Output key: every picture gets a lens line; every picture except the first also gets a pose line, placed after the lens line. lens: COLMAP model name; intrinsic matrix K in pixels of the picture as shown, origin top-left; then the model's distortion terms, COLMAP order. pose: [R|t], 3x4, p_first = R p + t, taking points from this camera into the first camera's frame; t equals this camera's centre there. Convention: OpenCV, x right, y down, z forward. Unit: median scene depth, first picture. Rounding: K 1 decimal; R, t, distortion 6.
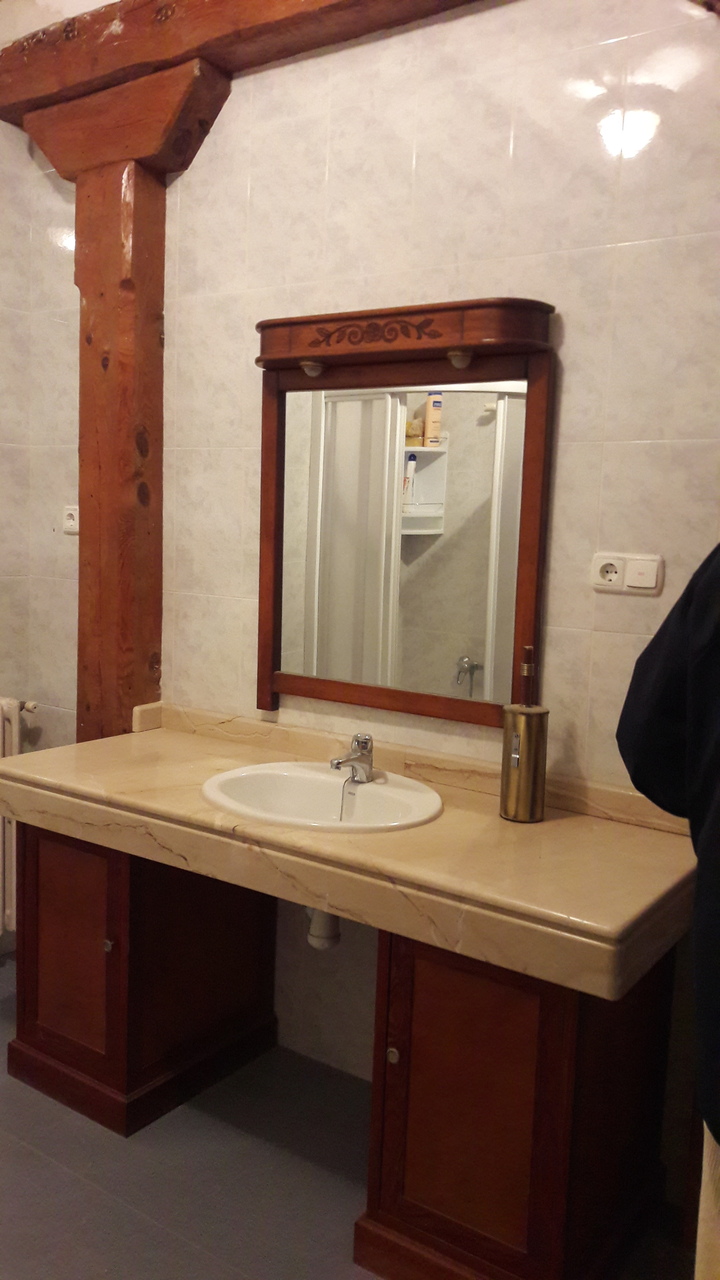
lens RADIAL K [[1046.1, 0, 372.3], [0, 1046.1, 632.9], [0, 0, 1]] dist [0.113816, -0.206489]
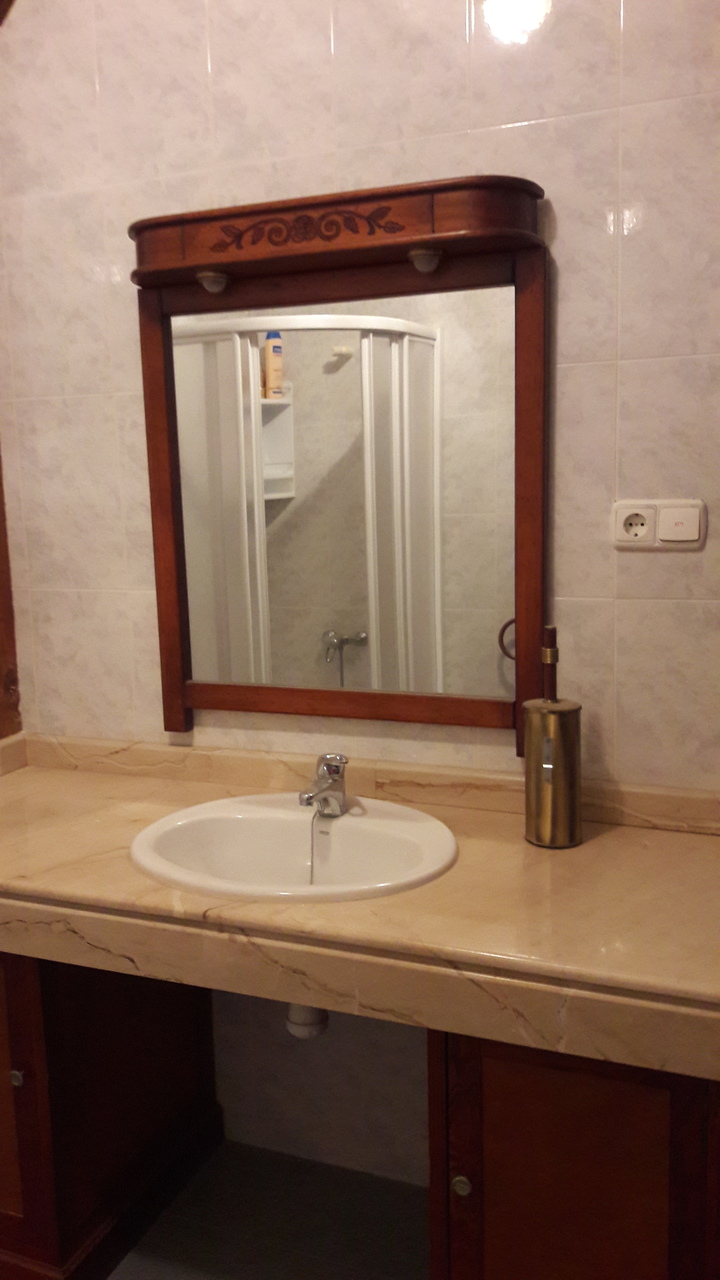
lens RADIAL K [[1046.1, 0, 378.2], [0, 1046.1, 631.9], [0, 0, 1]] dist [0.113816, -0.206489]
pose [[0.973090, -0.087388, 0.213210, -0.132920], [0.080545, 0.995924, 0.040592, -0.022788], [-0.215888, -0.022327, 0.976163, 0.235578]]
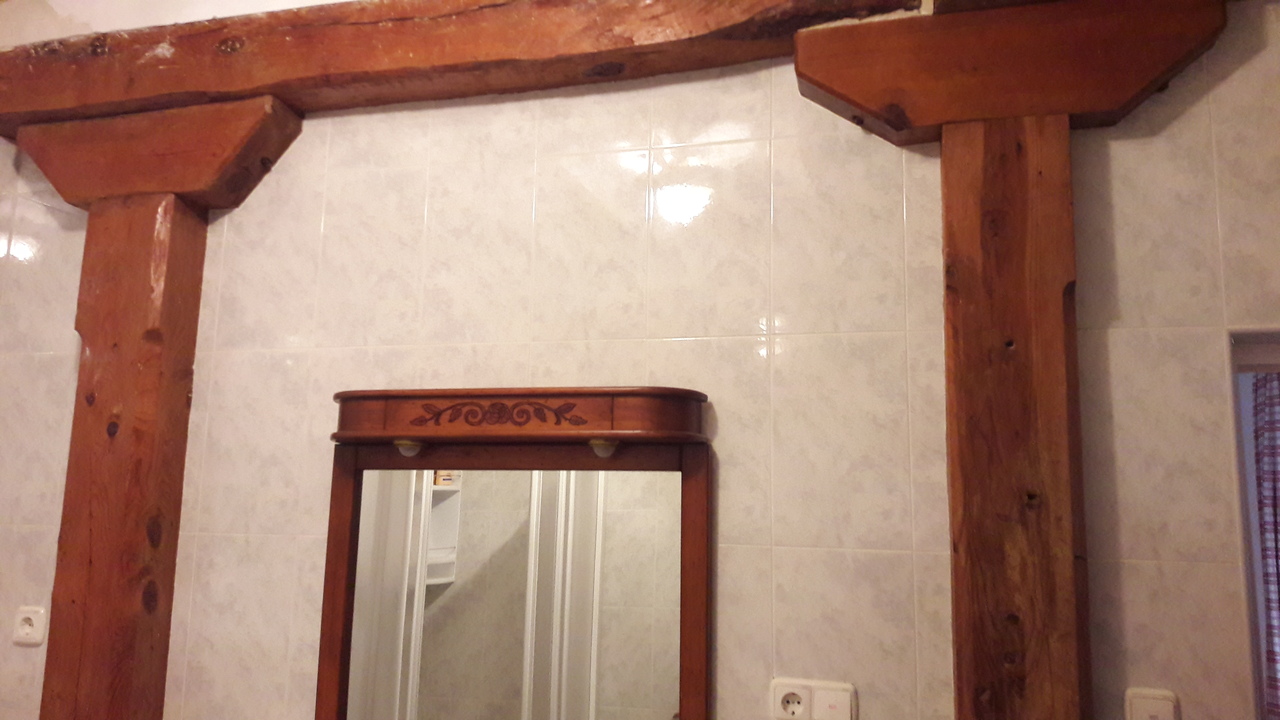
lens RADIAL K [[1046.1, 0, 640.3], [0, 1046.1, 347.0], [0, 0, 1]] dist [0.113816, -0.206489]
pose [[0.947092, 0.037468, 0.318767, -0.159940], [0.046193, 0.966911, -0.250898, -0.117257], [-0.317620, 0.252348, 0.914023, 0.171713]]
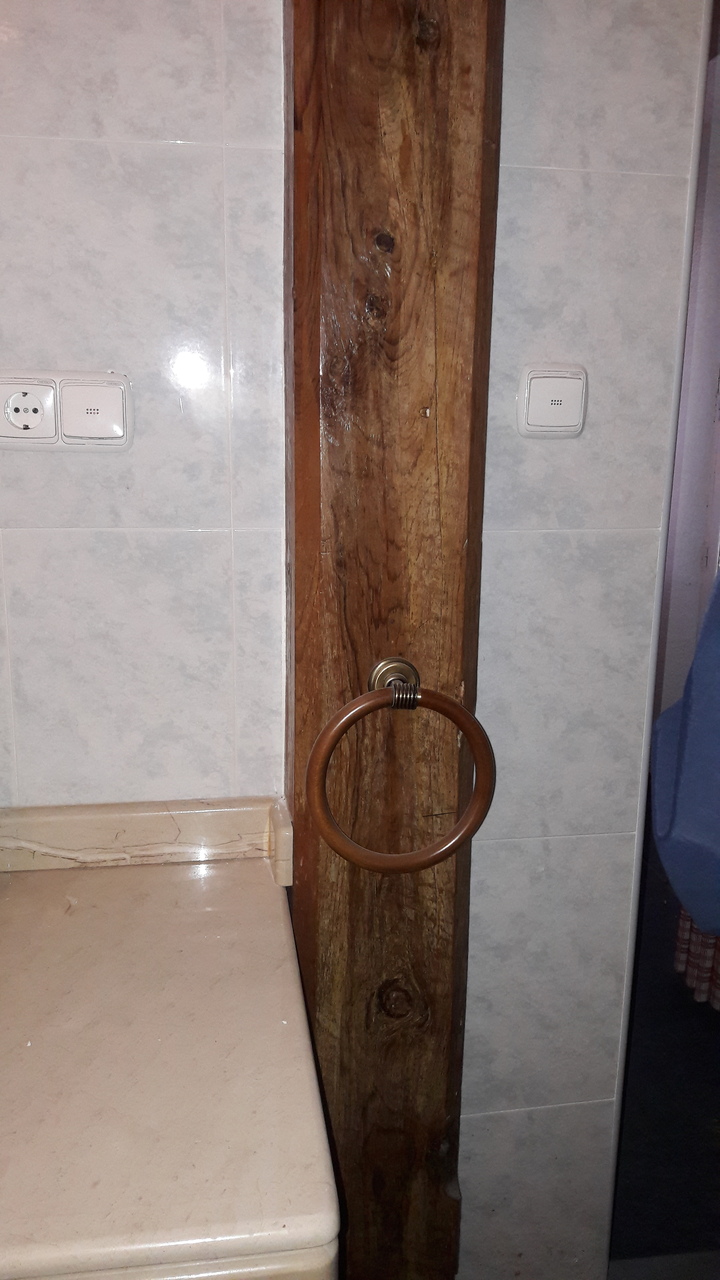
lens RADIAL K [[1046.1, 0, 388.3], [0, 1046.1, 627.5], [0, 0, 1]] dist [0.113816, -0.206489]
pose [[0.731161, -0.180021, 0.658024, 0.000526], [0.080058, 0.980532, 0.179295, -0.030395], [-0.677491, -0.078413, 0.731339, 0.462696]]
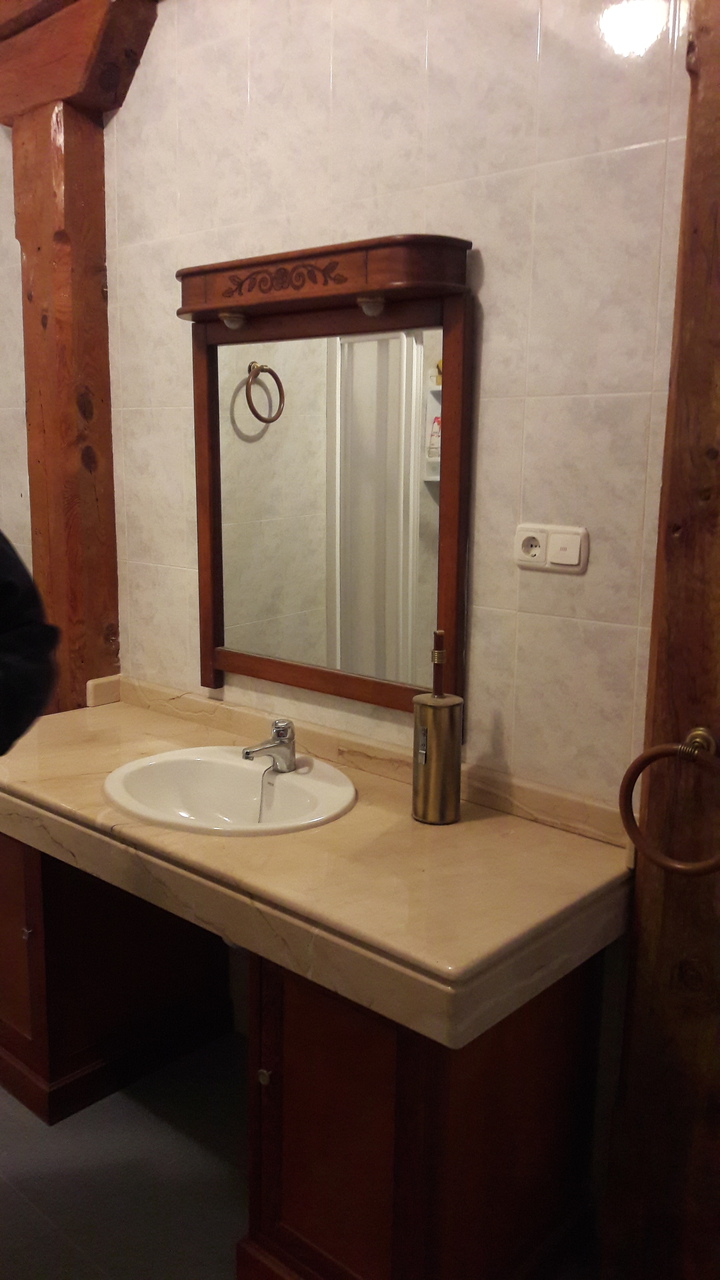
lens RADIAL K [[1046.1, 0, 360.5], [0, 1046.1, 630.8], [0, 0, 1]] dist [0.113816, -0.206489]
pose [[0.990712, -0.001412, -0.135972, 0.186729], [0.009742, 0.998113, 0.060620, -0.038591], [0.135630, -0.061381, 0.988856, 0.095323]]
